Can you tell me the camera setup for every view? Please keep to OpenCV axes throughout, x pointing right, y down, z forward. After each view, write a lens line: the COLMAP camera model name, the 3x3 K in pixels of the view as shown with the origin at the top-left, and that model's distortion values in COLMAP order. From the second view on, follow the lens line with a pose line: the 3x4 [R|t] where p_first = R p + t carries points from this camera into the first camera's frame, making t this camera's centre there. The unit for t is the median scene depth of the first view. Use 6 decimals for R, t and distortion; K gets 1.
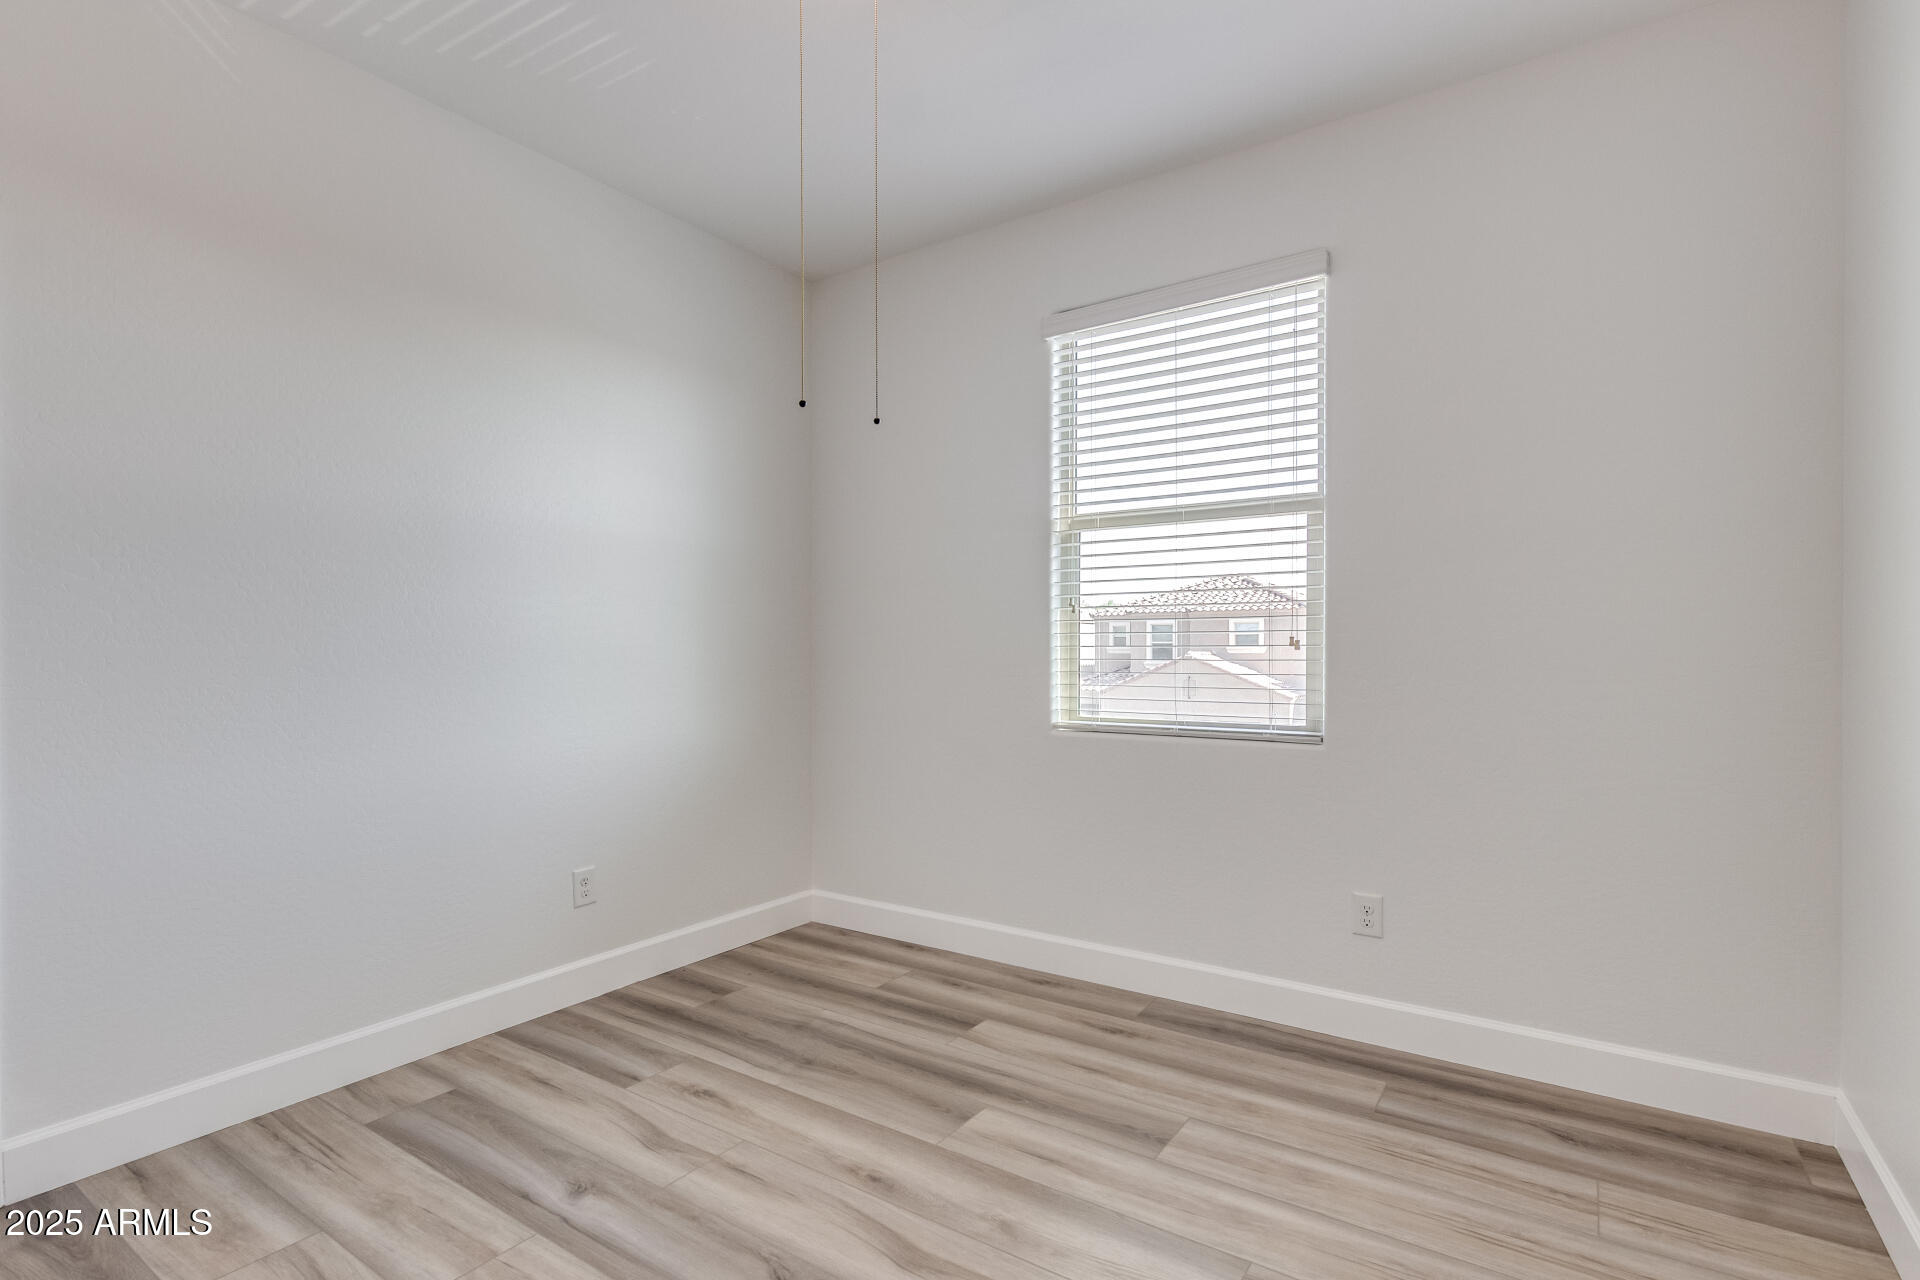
lens RADIAL K [[932.4, 0, 948.6], [0, 932.4, 630.7], [0, 0, 1]] dist [0.016705, -0.005459]
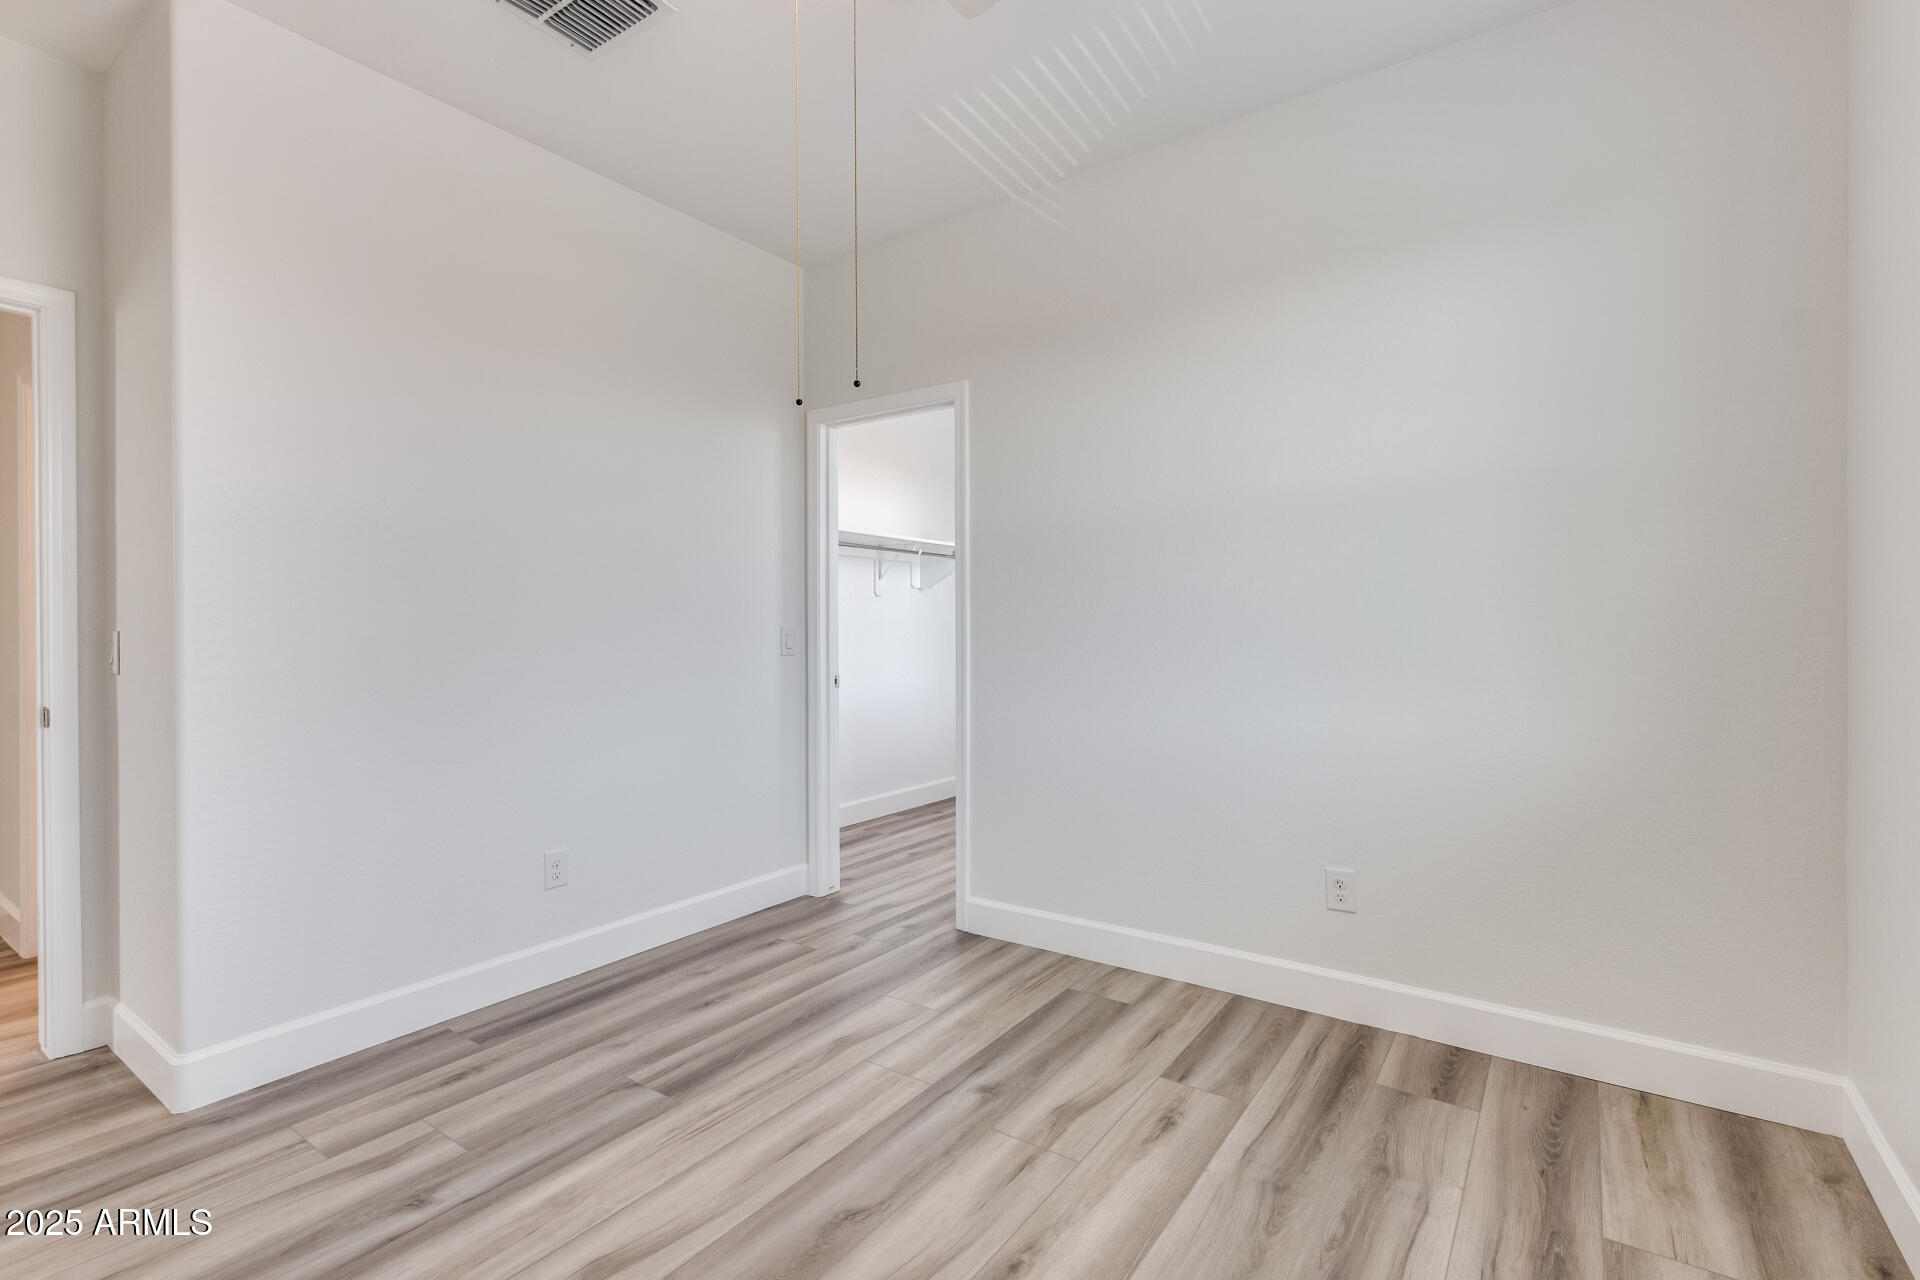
lens RADIAL K [[888.2, 0, 975.8], [0, 888.2, 629.4], [0, 0, 1]] dist [0.015966, -0.004606]
pose [[-0.004364, 0.010942, -0.999931, 0.588701], [0.030747, 0.999469, 0.010803, -0.014357], [0.999518, -0.030698, -0.004698, 0.776086]]
